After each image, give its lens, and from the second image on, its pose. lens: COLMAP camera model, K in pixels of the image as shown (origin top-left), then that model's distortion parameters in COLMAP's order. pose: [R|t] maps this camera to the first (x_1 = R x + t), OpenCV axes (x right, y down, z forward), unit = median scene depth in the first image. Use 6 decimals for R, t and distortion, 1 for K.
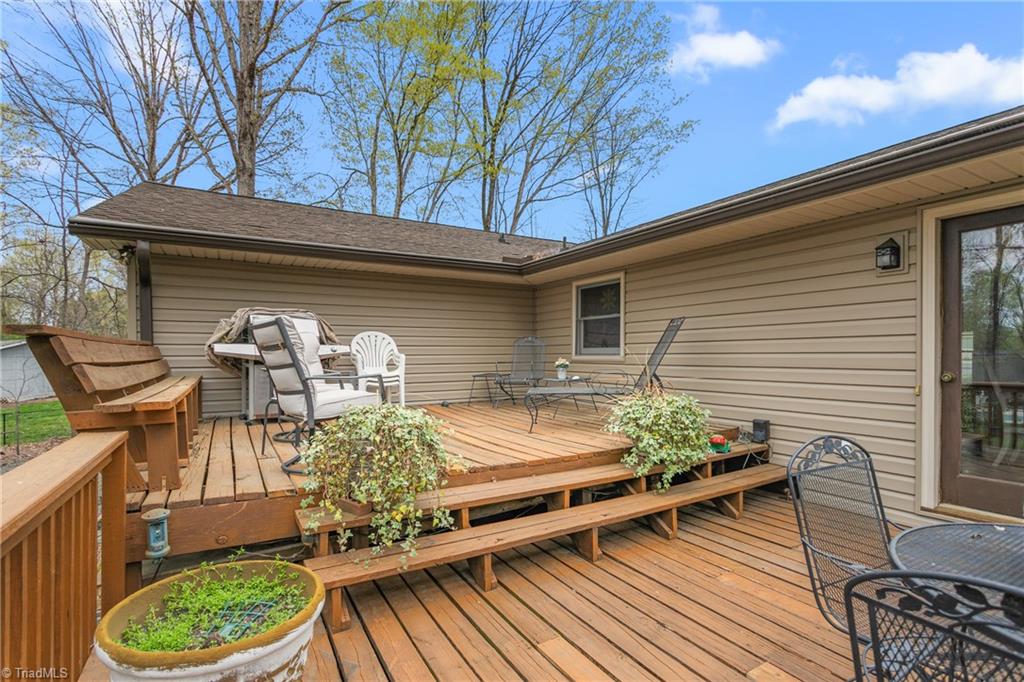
lens RADIAL K [[488.8, 0, 516.1], [0, 488.8, 334.8], [0, 0, 1]] dist [0.000729, 0.000059]
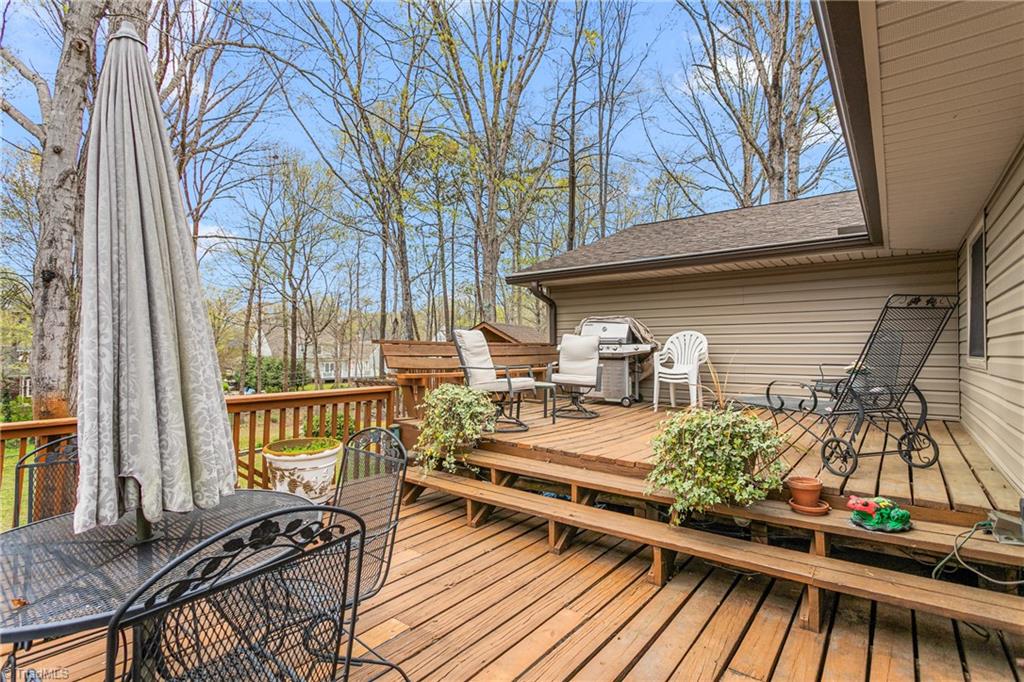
lens RADIAL K [[488.8, 0, 516.1], [0, 488.8, 334.8], [0, 0, 1]] dist [0.000729, 0.000059]
pose [[0.364264, -0.022638, -0.931021, 0.638374], [0.025840, 0.999565, -0.014194, 0.006694], [0.930937, -0.018887, 0.364690, 0.318231]]
